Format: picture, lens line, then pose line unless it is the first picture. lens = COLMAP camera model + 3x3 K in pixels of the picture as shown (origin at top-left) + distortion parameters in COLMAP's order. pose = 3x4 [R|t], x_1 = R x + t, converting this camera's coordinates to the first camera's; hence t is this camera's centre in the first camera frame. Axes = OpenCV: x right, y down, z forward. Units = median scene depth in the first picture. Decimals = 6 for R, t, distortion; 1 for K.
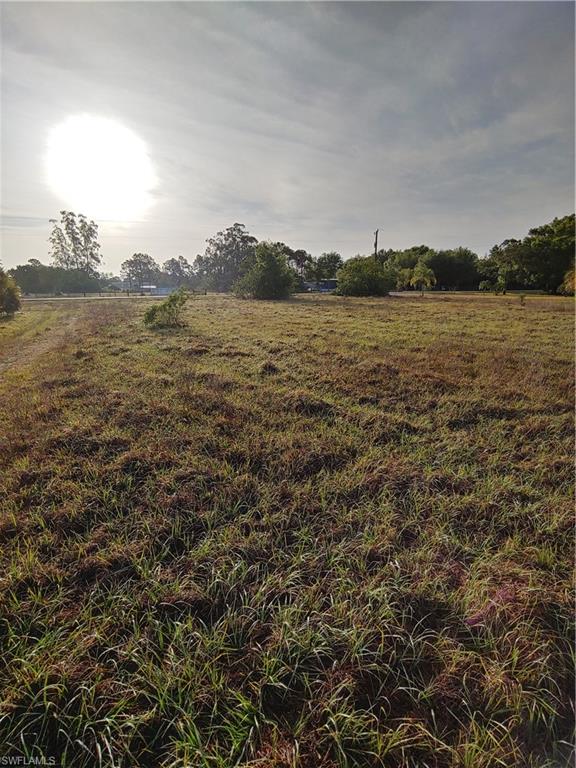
lens RADIAL K [[367.2, 0, 289.5], [0, 367.2, 387.4], [0, 0, 1]] dist [-0.010619, -0.001399]
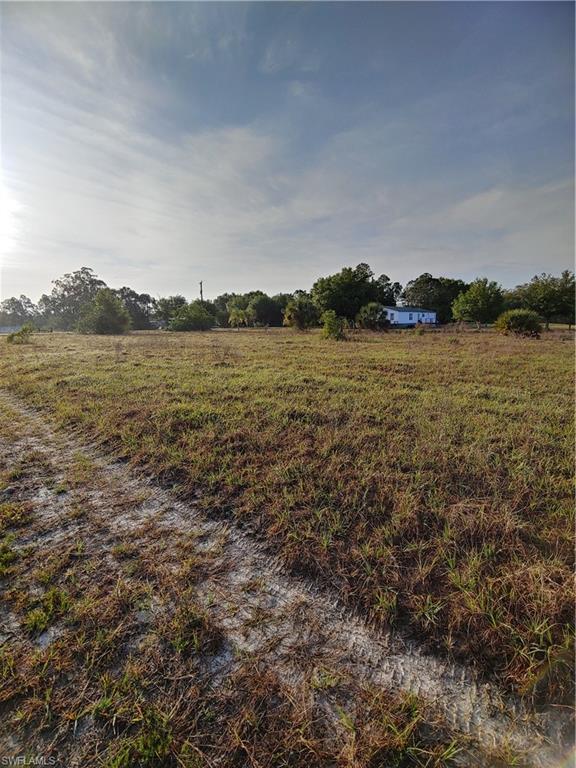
lens RADIAL K [[367.2, 0, 279.5], [0, 367.2, 387.5], [0, 0, 1]] dist [-0.010619, -0.001399]
pose [[0.946698, -0.062220, 0.316056, 0.035403], [0.093931, 0.991849, -0.086095, 0.039898], [-0.308123, 0.111194, 0.944826, -0.132286]]
